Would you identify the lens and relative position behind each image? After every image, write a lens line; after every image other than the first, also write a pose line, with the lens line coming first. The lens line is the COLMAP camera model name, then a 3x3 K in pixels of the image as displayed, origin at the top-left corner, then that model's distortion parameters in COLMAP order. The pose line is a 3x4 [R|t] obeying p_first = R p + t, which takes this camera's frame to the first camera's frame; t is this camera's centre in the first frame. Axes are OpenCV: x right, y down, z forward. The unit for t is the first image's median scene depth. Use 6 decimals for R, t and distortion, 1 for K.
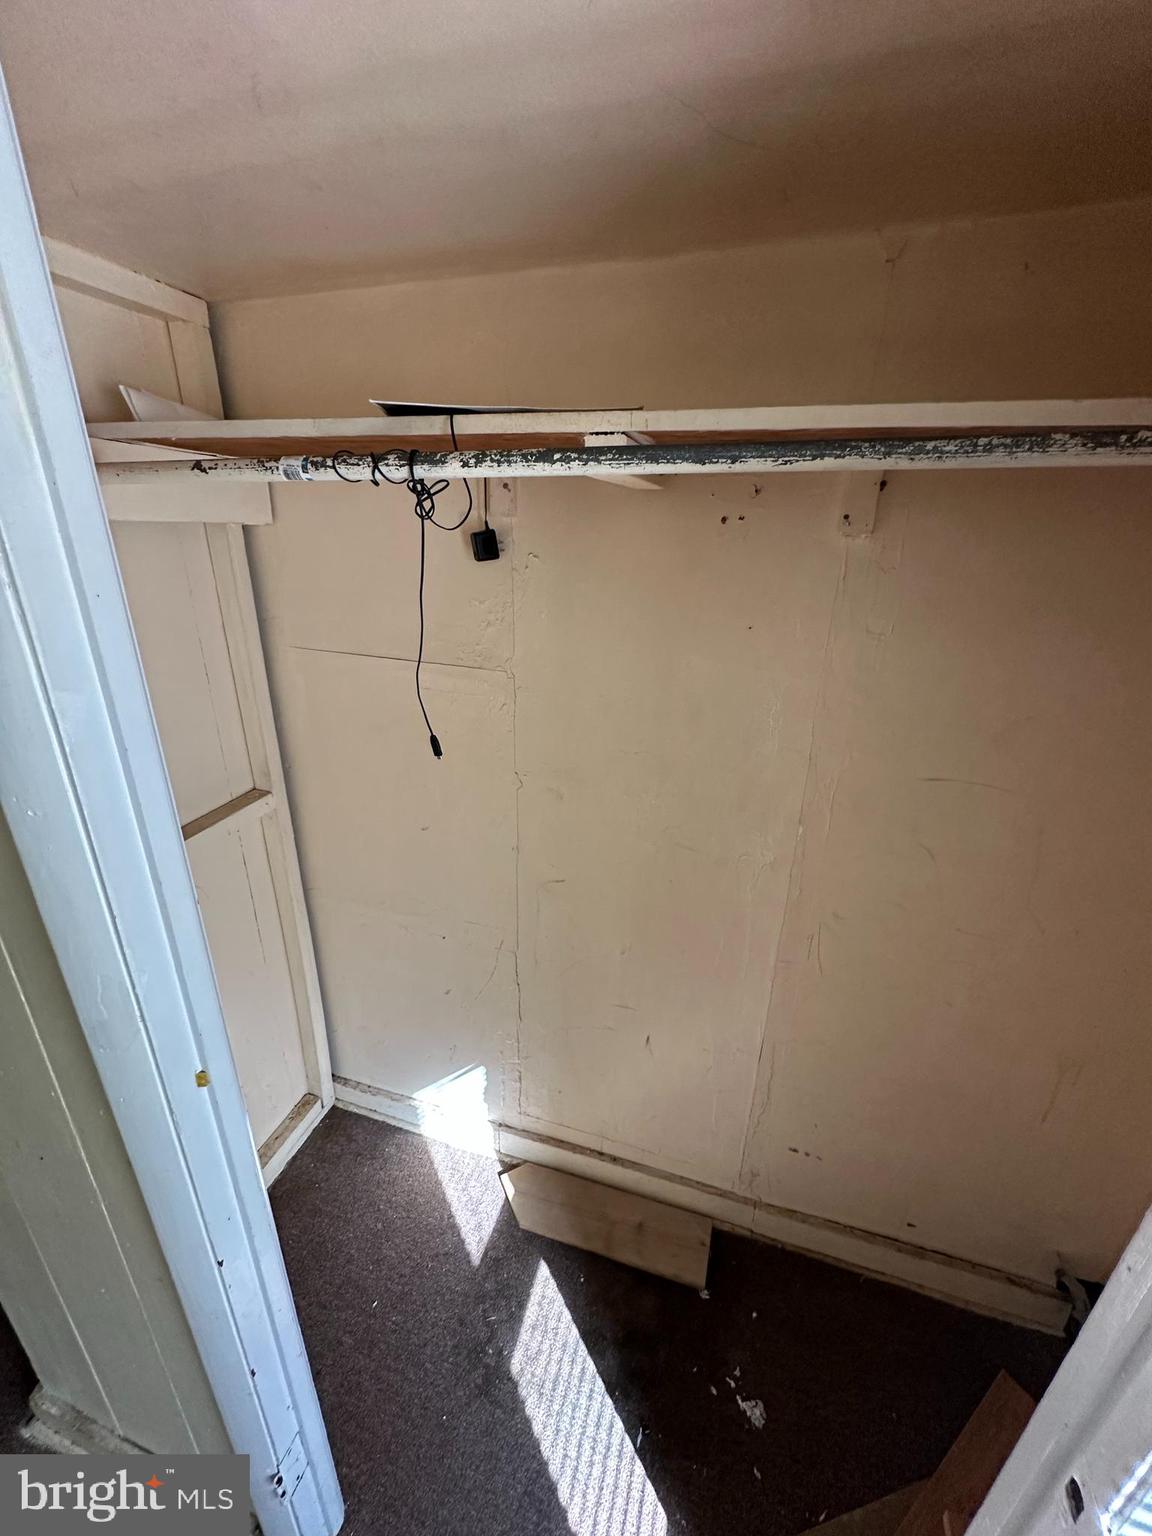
lens RADIAL K [[612.9, 0, 577.9], [0, 612.9, 768.4], [0, 0, 1]] dist [-0.003732, 0.000469]
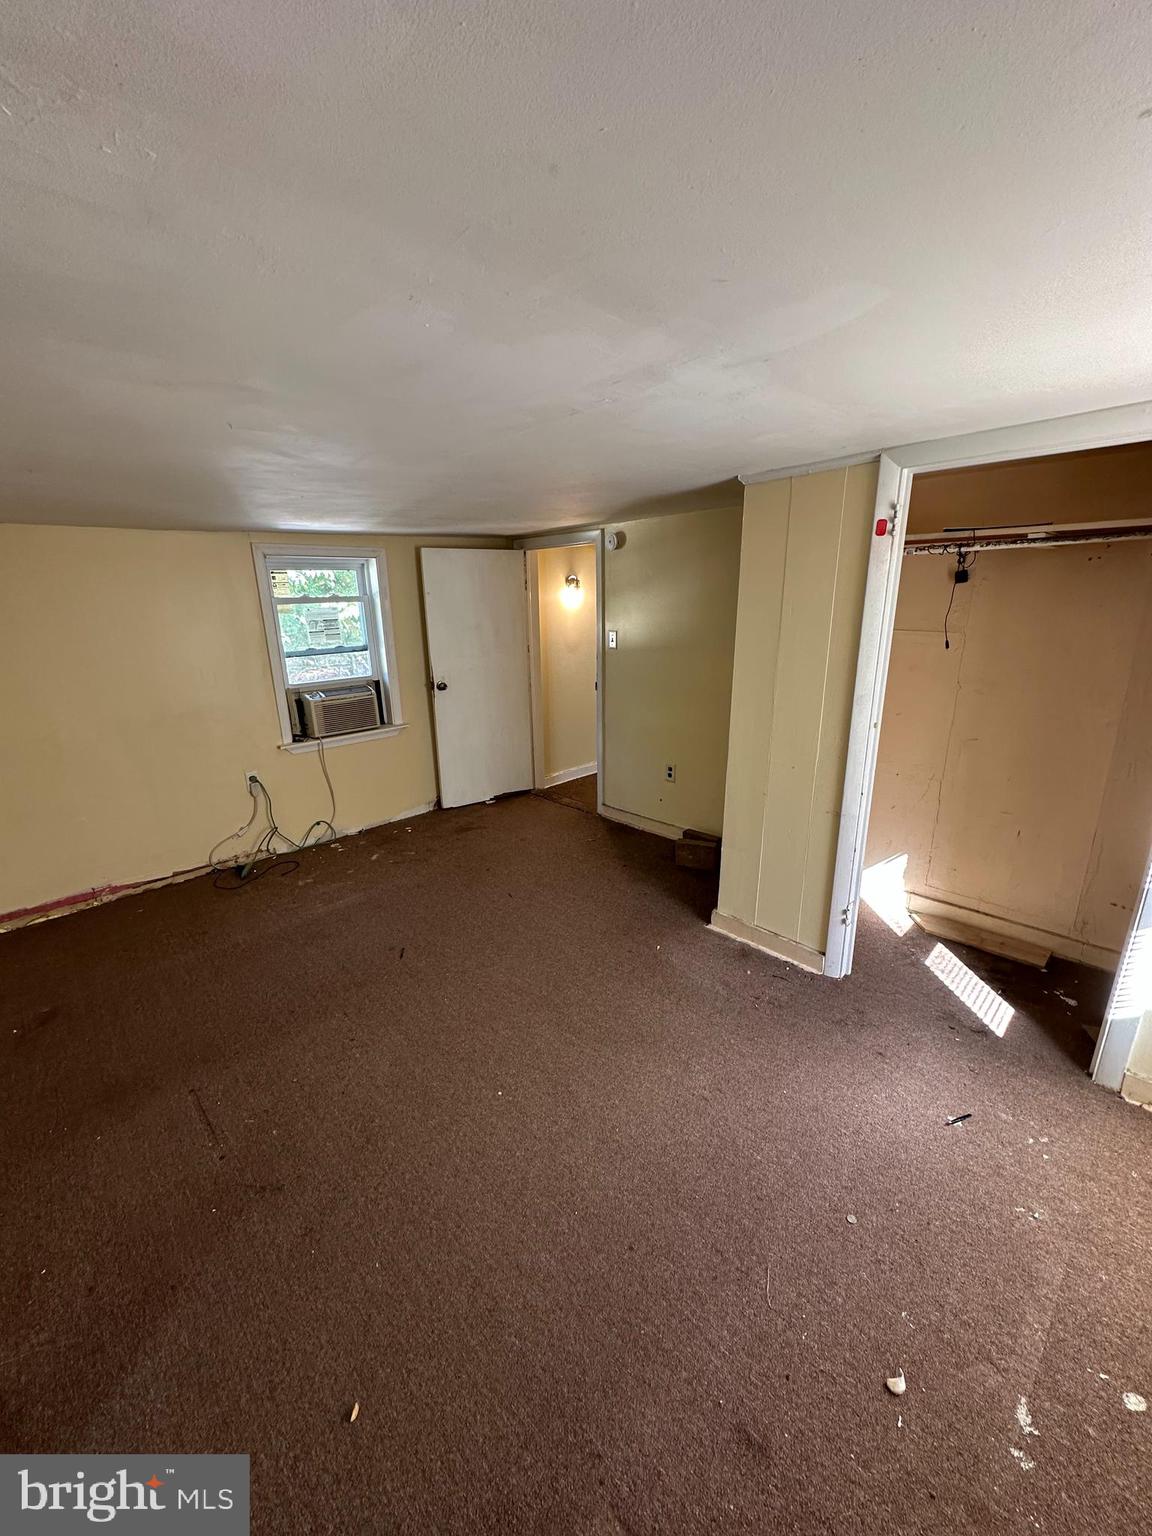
lens RADIAL K [[612.9, 0, 577.9], [0, 612.9, 768.4], [0, 0, 1]] dist [-0.003732, 0.000469]
pose [[0.873134, 0.098972, -0.477328, -0.311838], [-0.145998, 0.987318, -0.062345, 0.924902], [0.465104, 0.124124, 0.876511, -2.109818]]
